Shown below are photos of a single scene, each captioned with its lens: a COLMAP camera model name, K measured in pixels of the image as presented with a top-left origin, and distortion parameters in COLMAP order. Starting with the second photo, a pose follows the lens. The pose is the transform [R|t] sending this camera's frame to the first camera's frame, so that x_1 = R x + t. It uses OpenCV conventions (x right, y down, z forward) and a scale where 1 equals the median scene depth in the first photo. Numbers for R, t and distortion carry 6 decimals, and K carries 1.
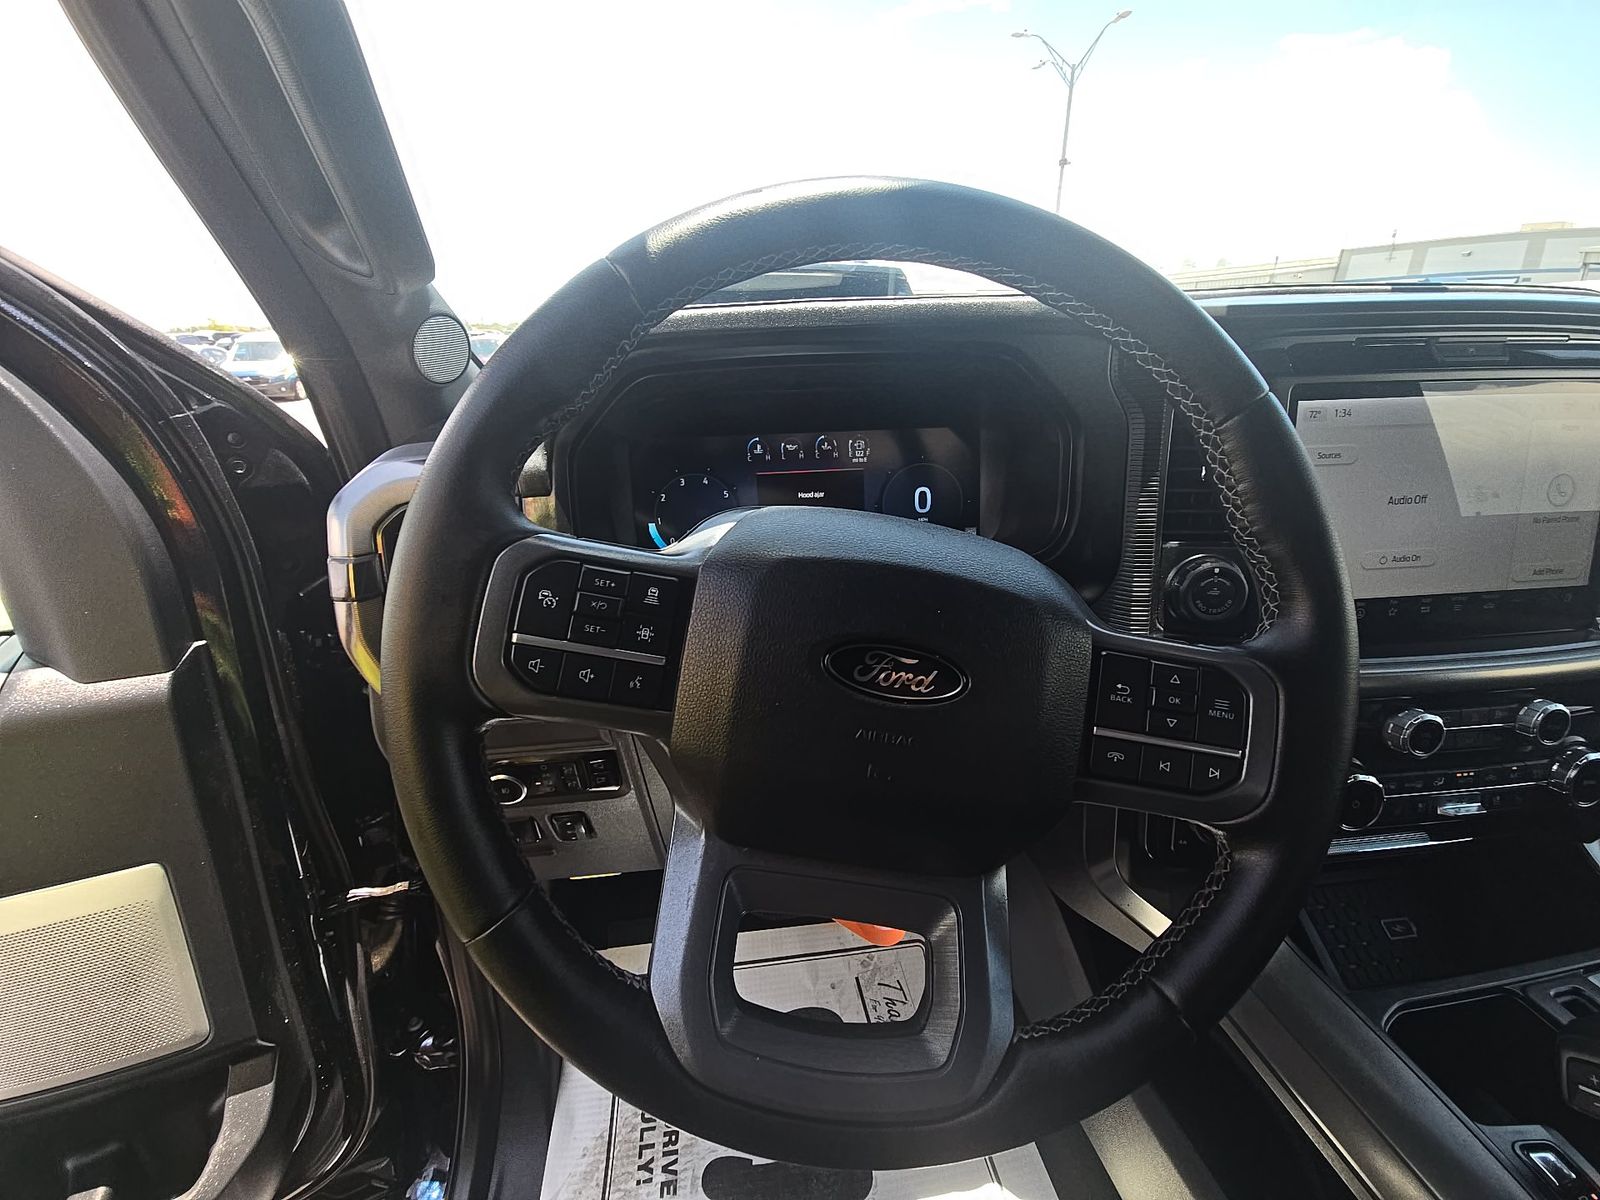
lens RADIAL K [[654.4, 0, 806.6], [0, 654.4, 594.0], [0, 0, 1]] dist [0.000687, -0.002120]
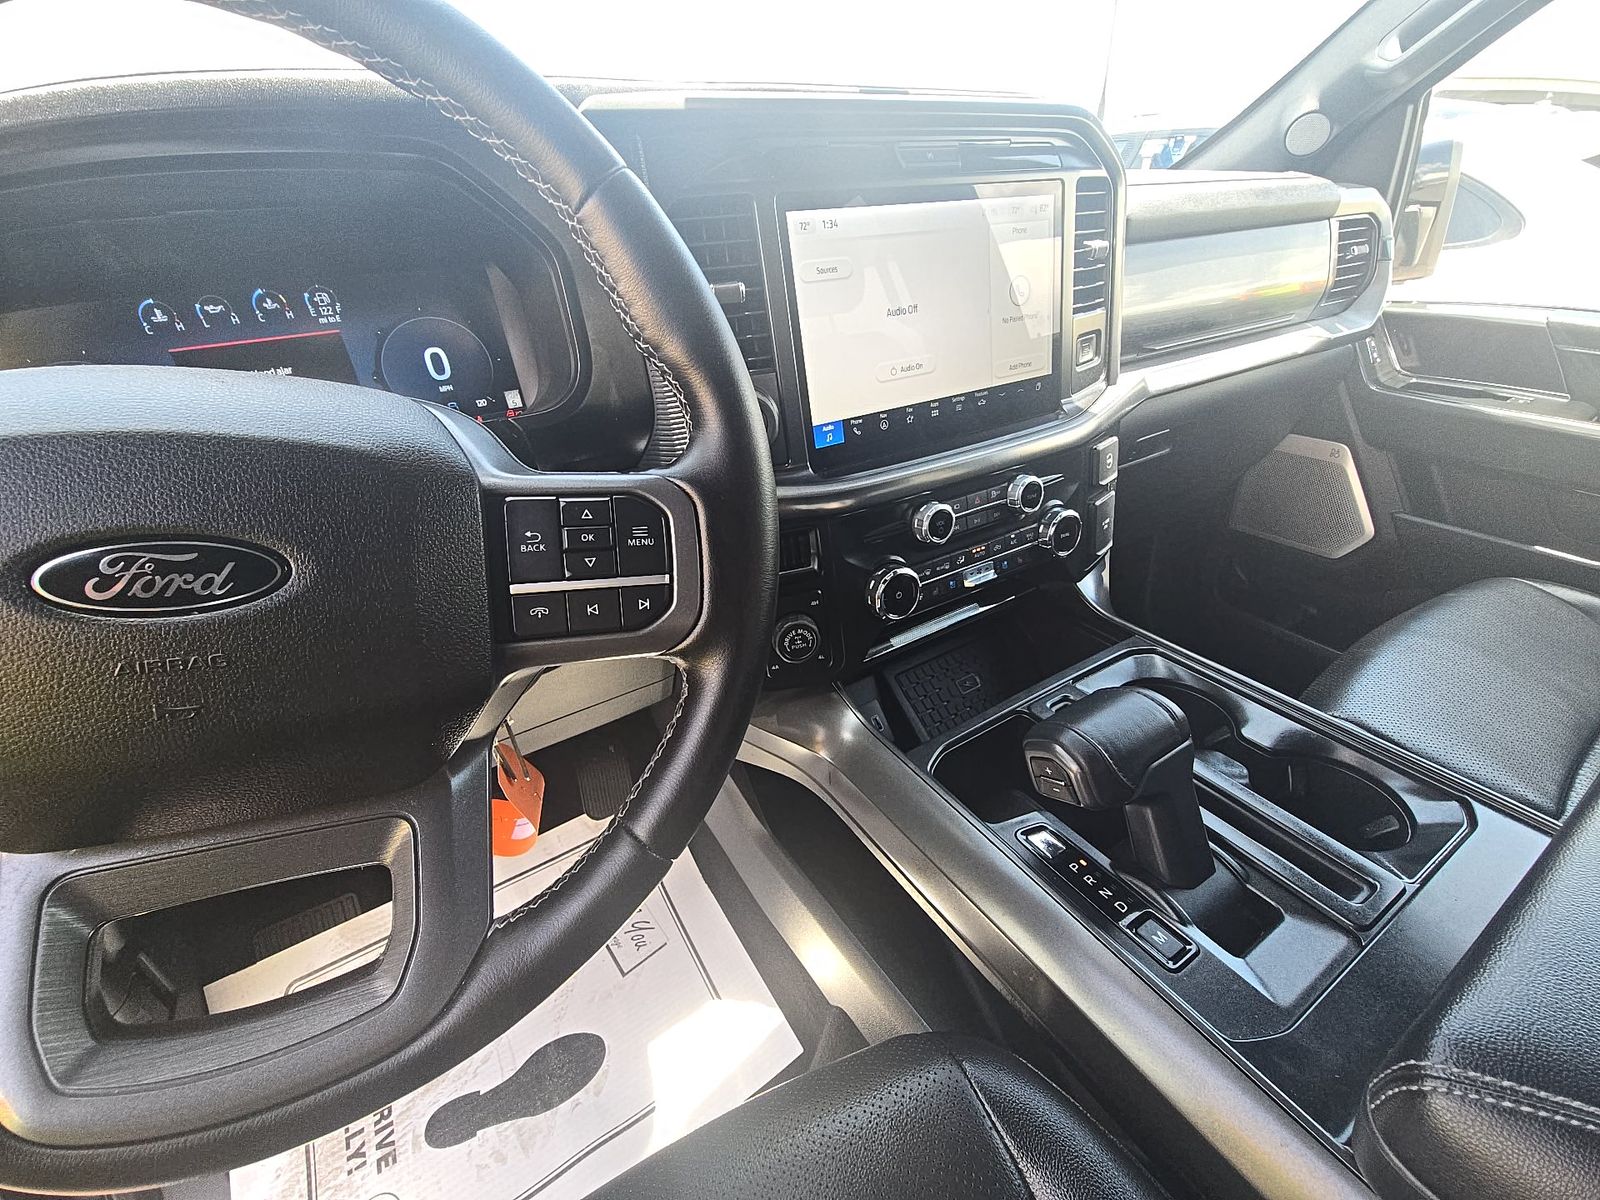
lens RADIAL K [[654.4, 0, 799.8], [0, 654.4, 591.0], [0, 0, 1]] dist [0.000687, -0.002120]
pose [[0.908201, -0.230866, 0.349100, 0.276395], [0.169875, 0.965644, 0.196659, 0.058980], [-0.382509, -0.119303, 0.916217, 0.025247]]
